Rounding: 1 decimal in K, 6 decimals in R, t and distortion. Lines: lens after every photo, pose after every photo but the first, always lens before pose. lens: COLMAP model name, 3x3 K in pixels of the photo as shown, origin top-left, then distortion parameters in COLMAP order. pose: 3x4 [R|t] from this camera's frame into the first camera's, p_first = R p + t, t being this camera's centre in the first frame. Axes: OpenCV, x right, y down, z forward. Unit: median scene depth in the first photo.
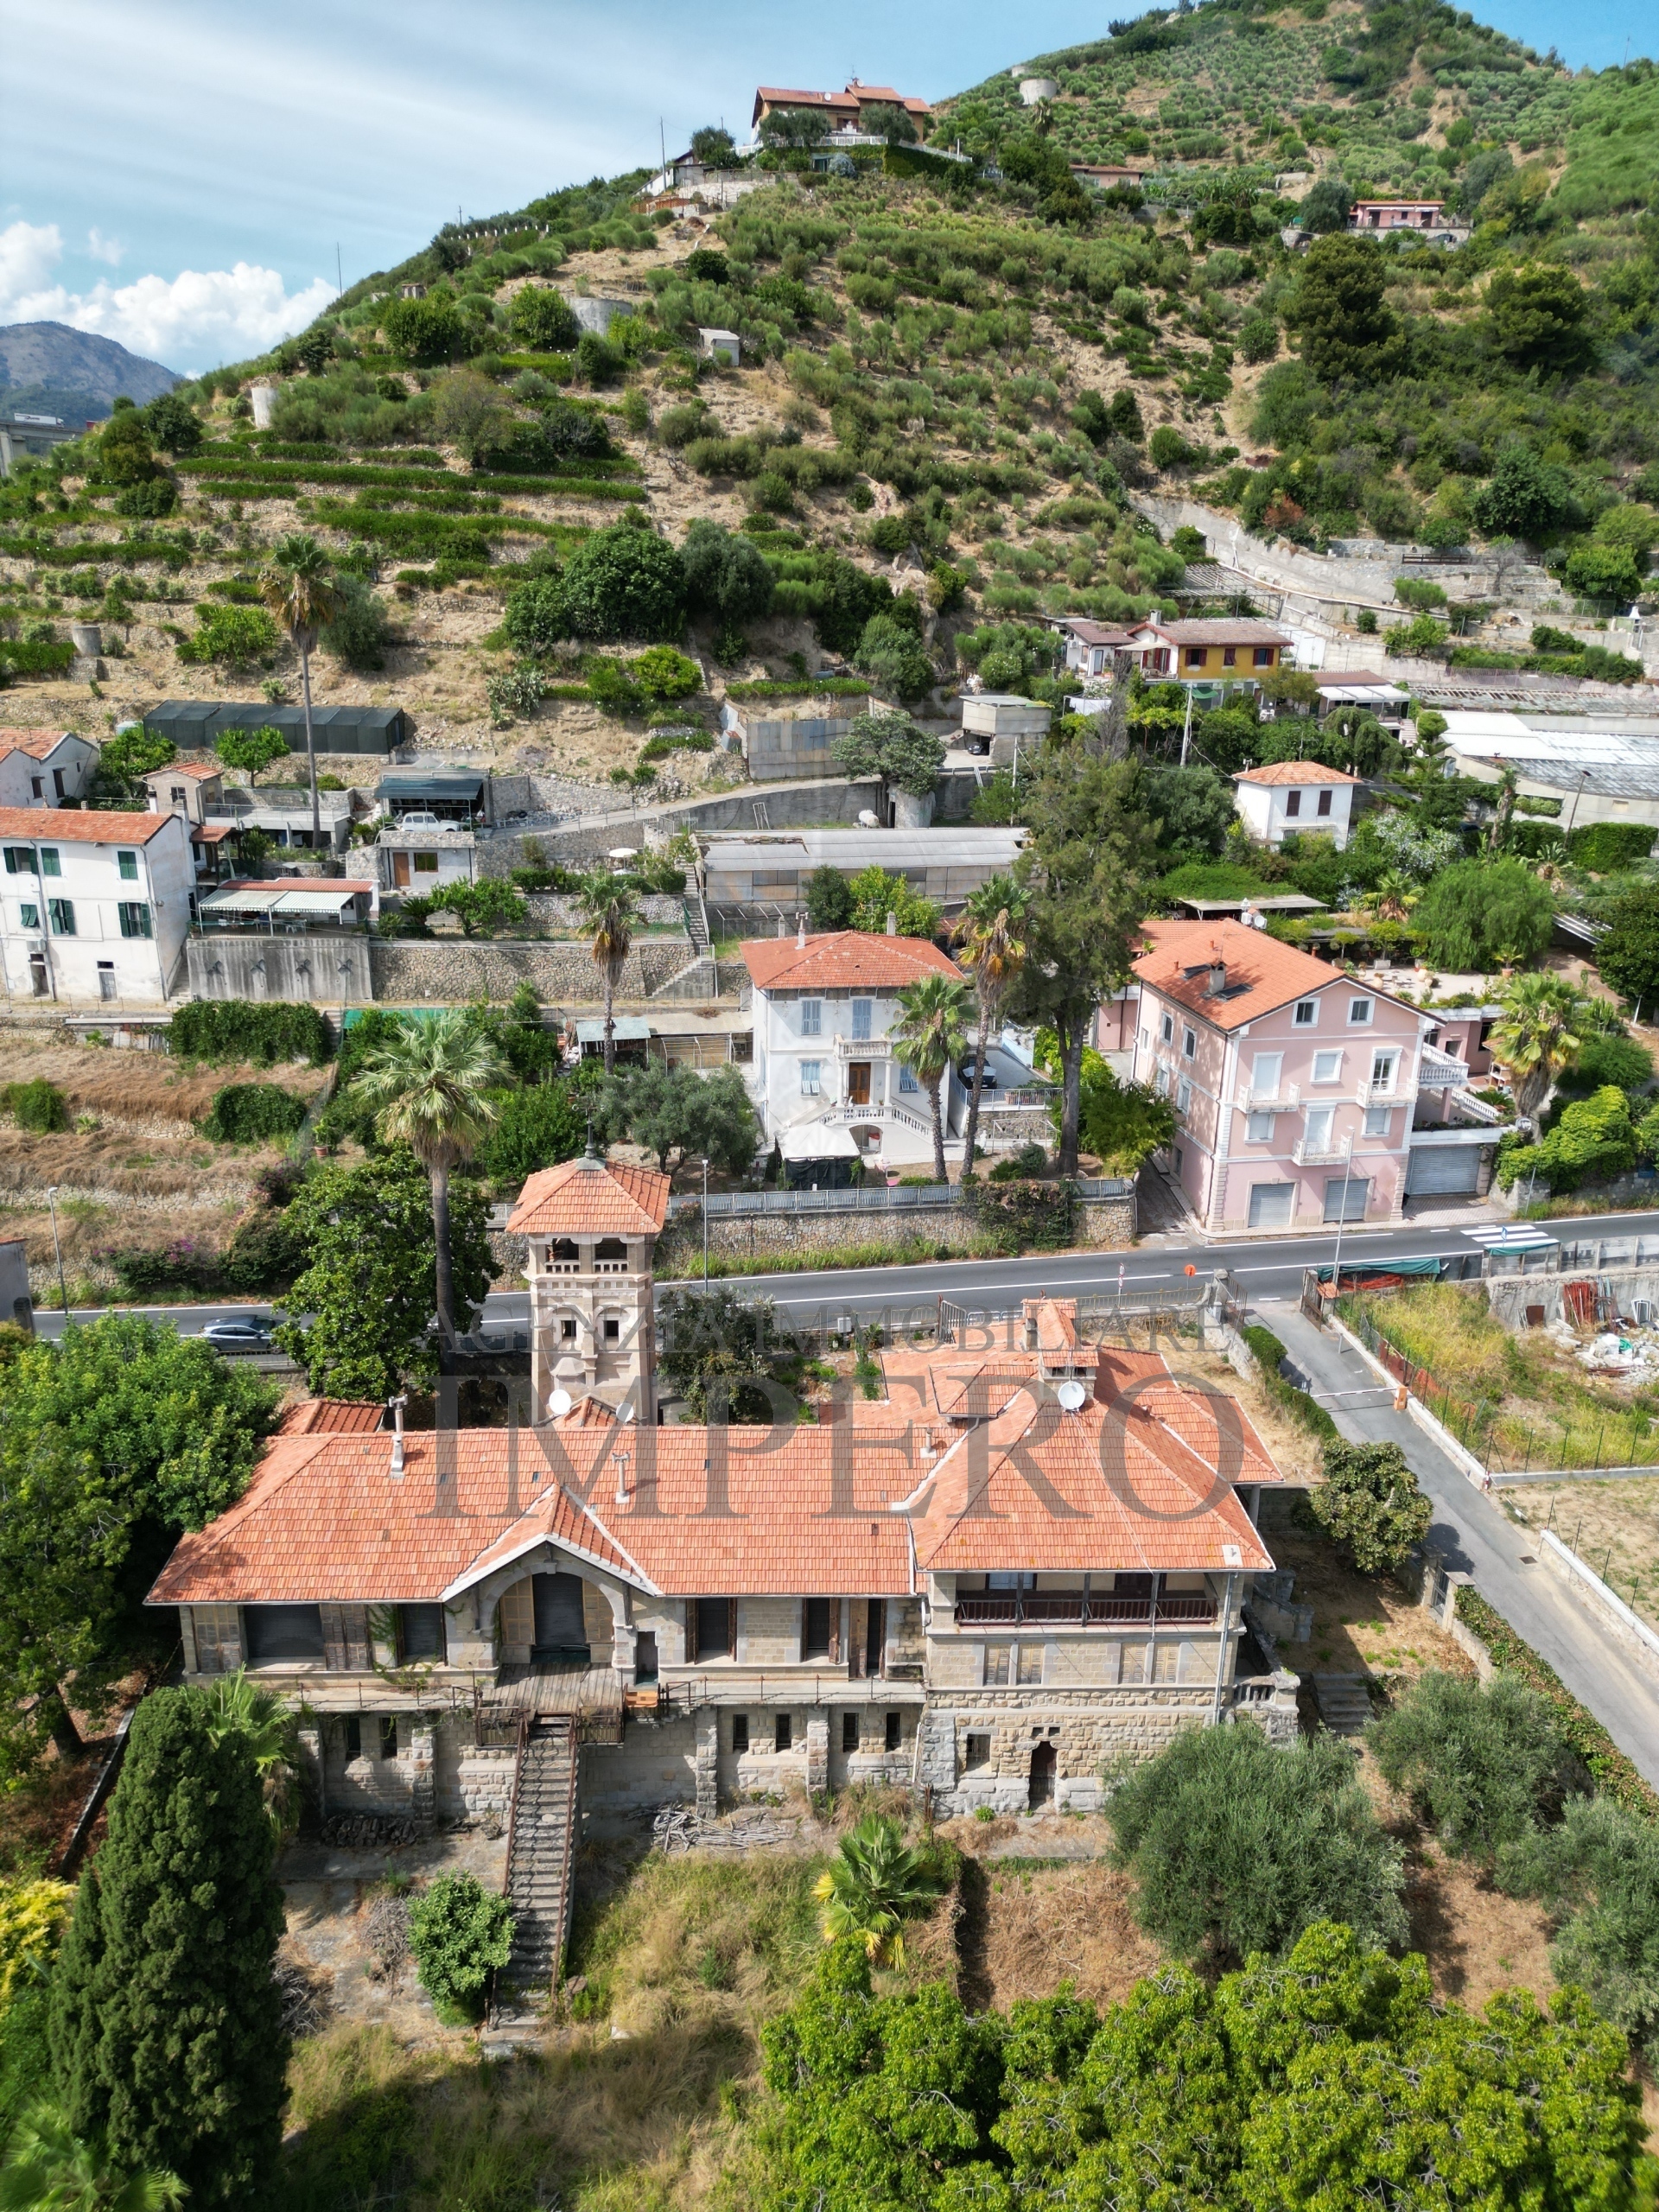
lens RADIAL K [[1545.2, 0, 831.3], [0, 1545.2, 1094.5], [0, 0, 1]] dist [0.047022, -0.030121]
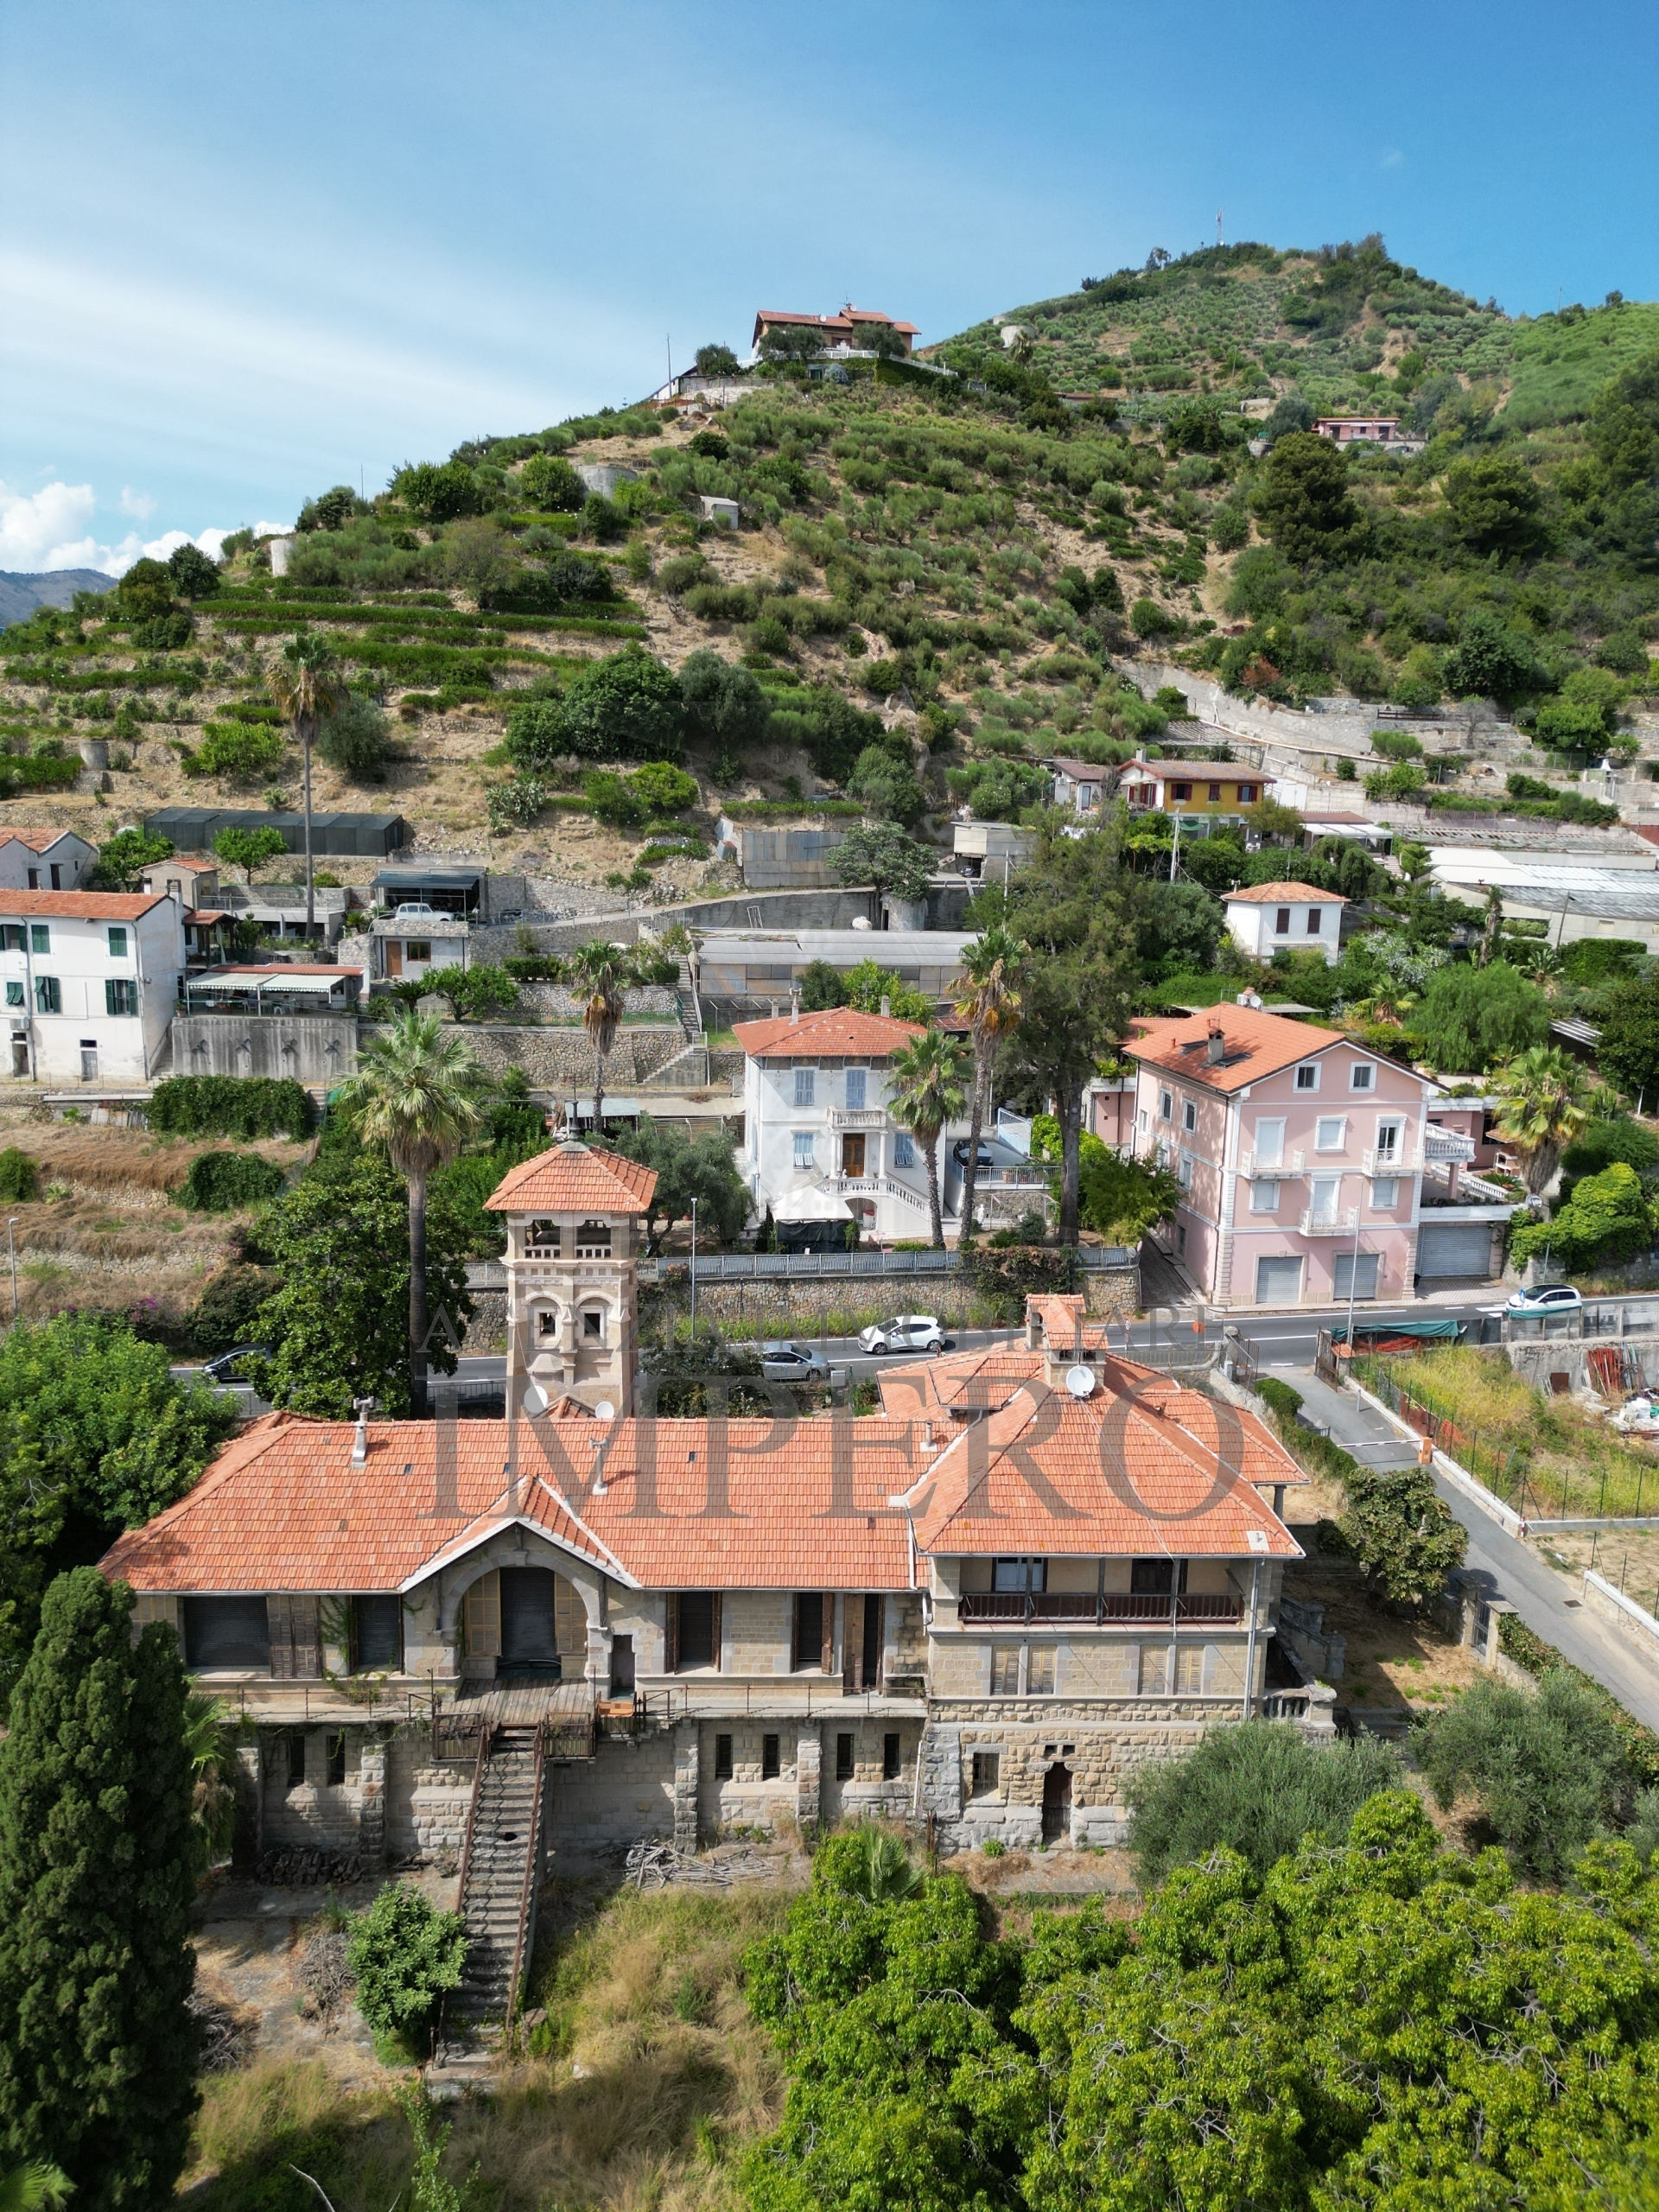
lens RADIAL K [[1545.2, 0, 831.3], [0, 1545.2, 1094.5], [0, 0, 1]] dist [0.047022, -0.030121]
pose [[0.999980, 0.003407, 0.005266, -0.000809], [-0.002658, 0.990672, -0.136239, 0.069451], [-0.005681, 0.136222, 0.990662, 0.021084]]
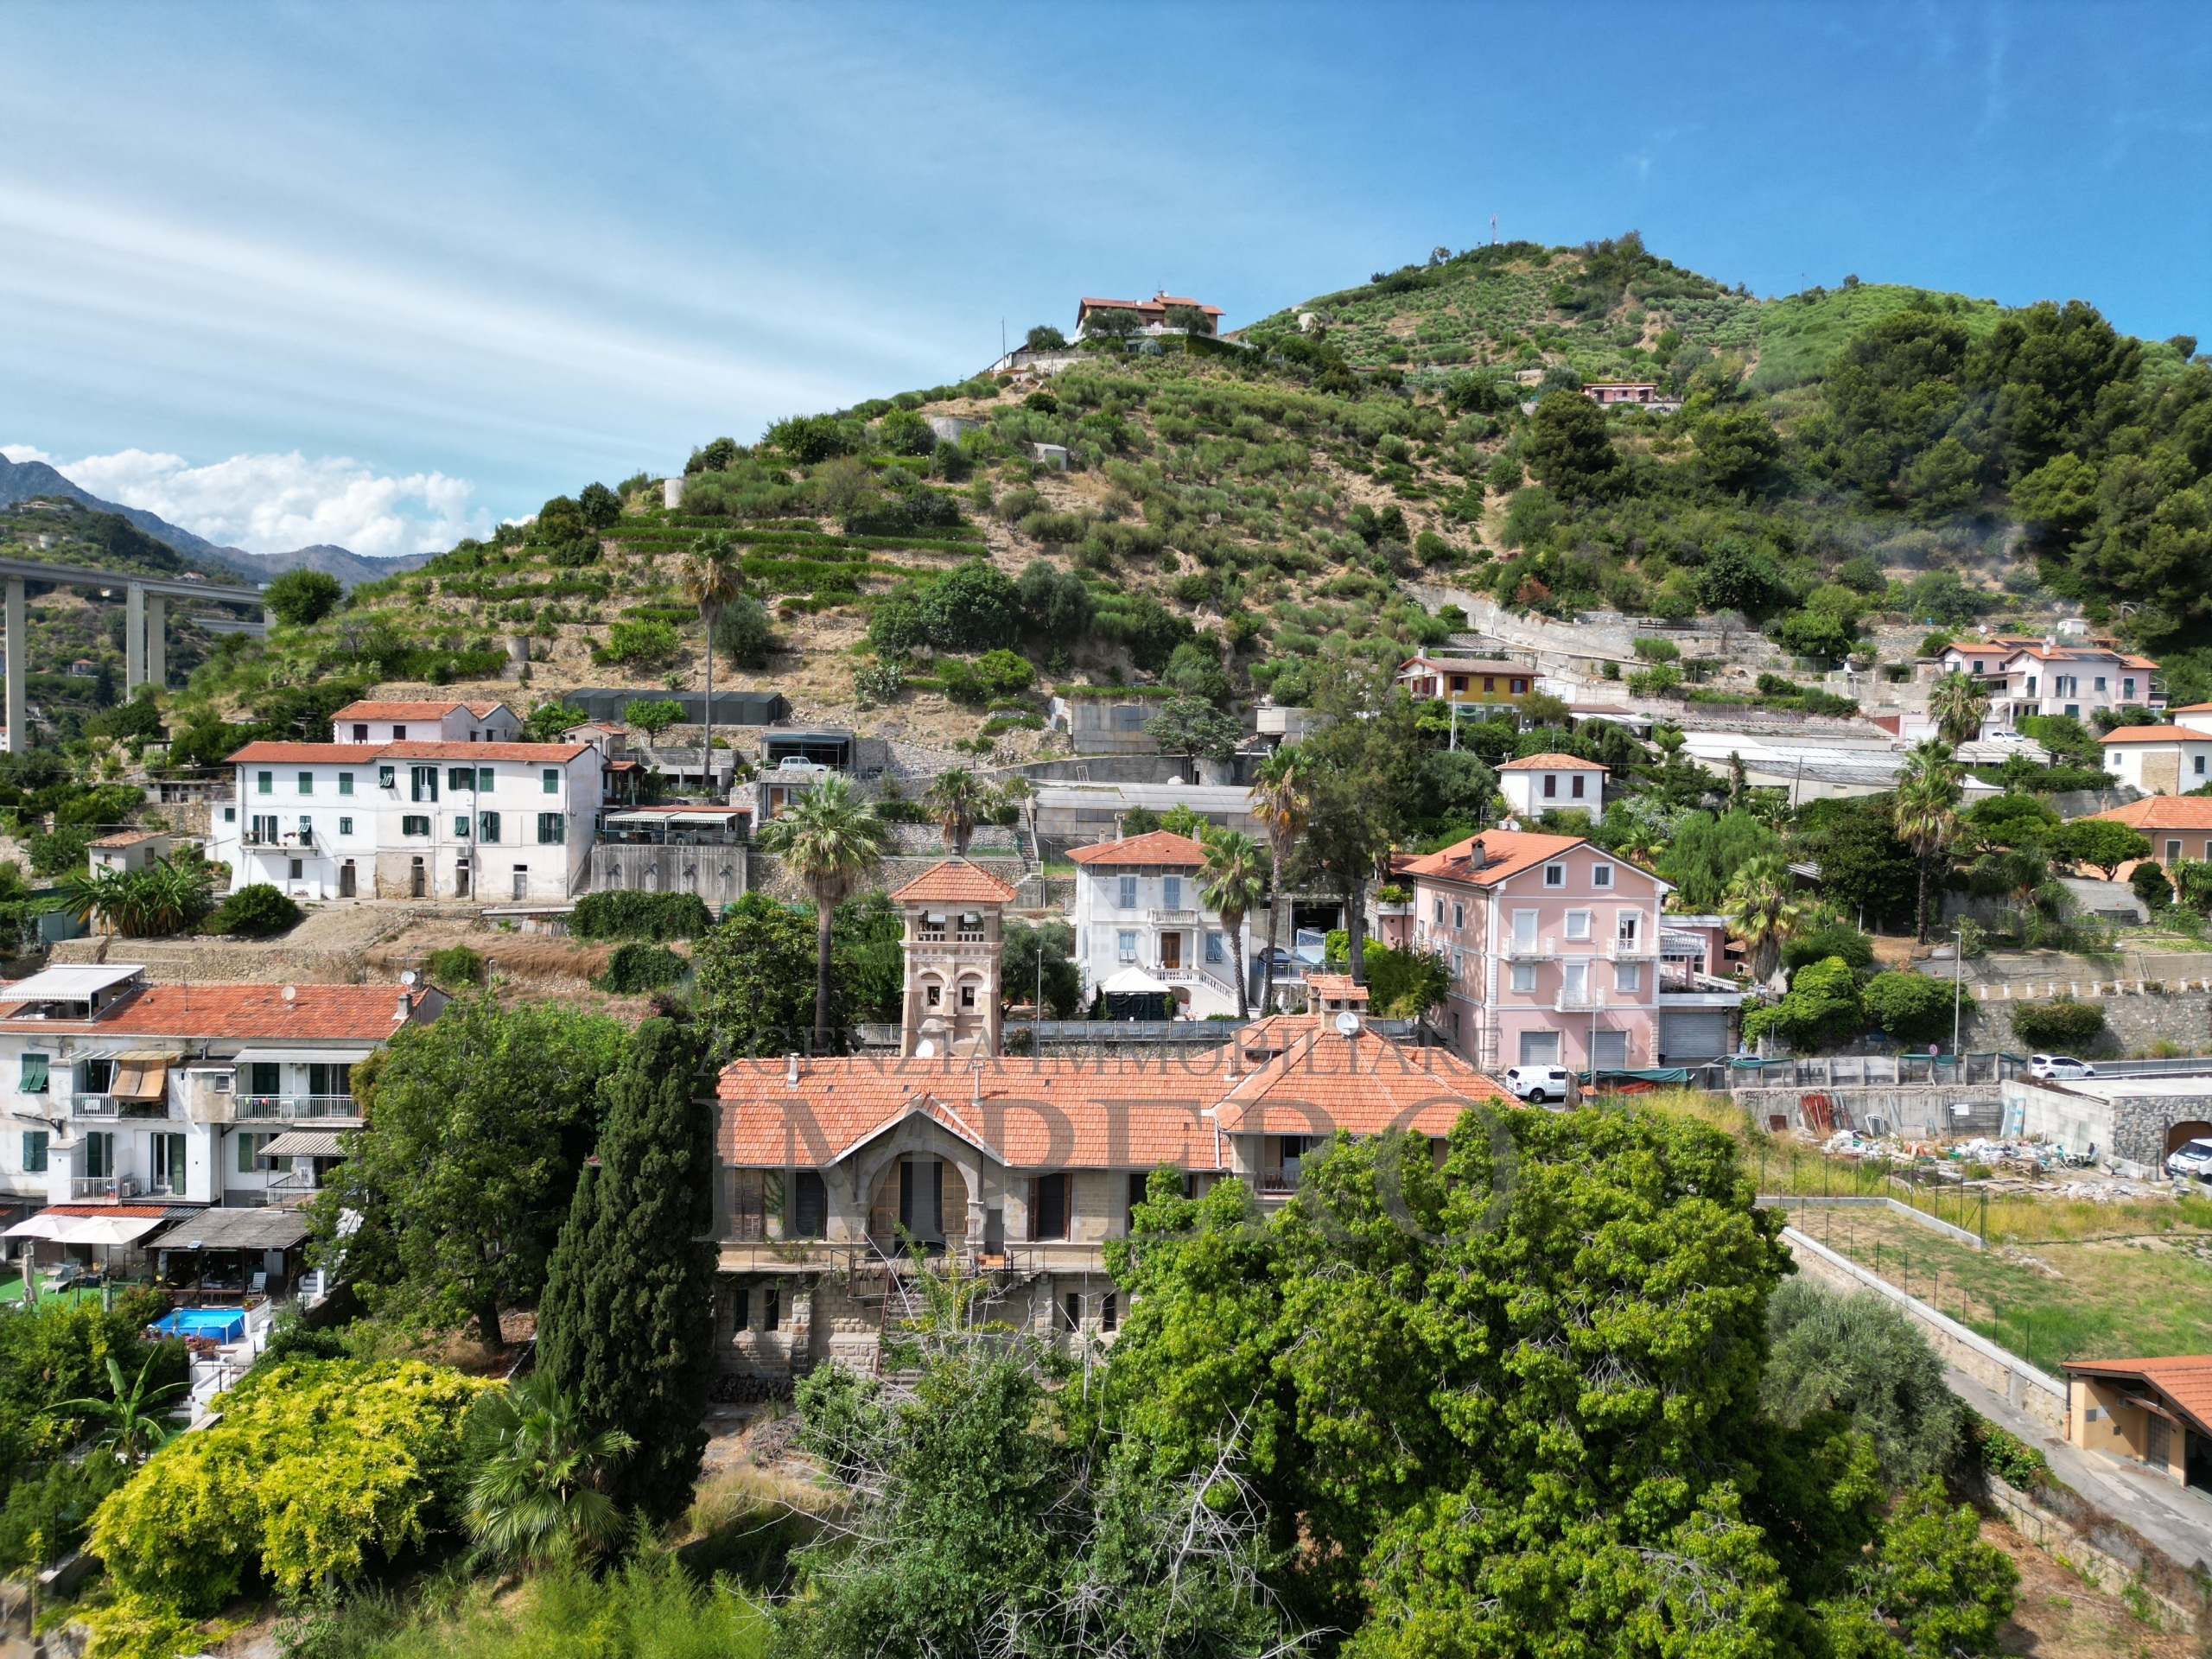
lens RADIAL K [[1545.2, 0, 1115.6], [0, 1545.2, 831.3], [0, 0, 1]] dist [0.047022, -0.030121]
pose [[0.999882, -0.000524, -0.015372, -0.003876], [-0.003745, 0.961057, -0.276325, 0.177655], [0.014918, 0.276350, 0.960941, -0.097072]]
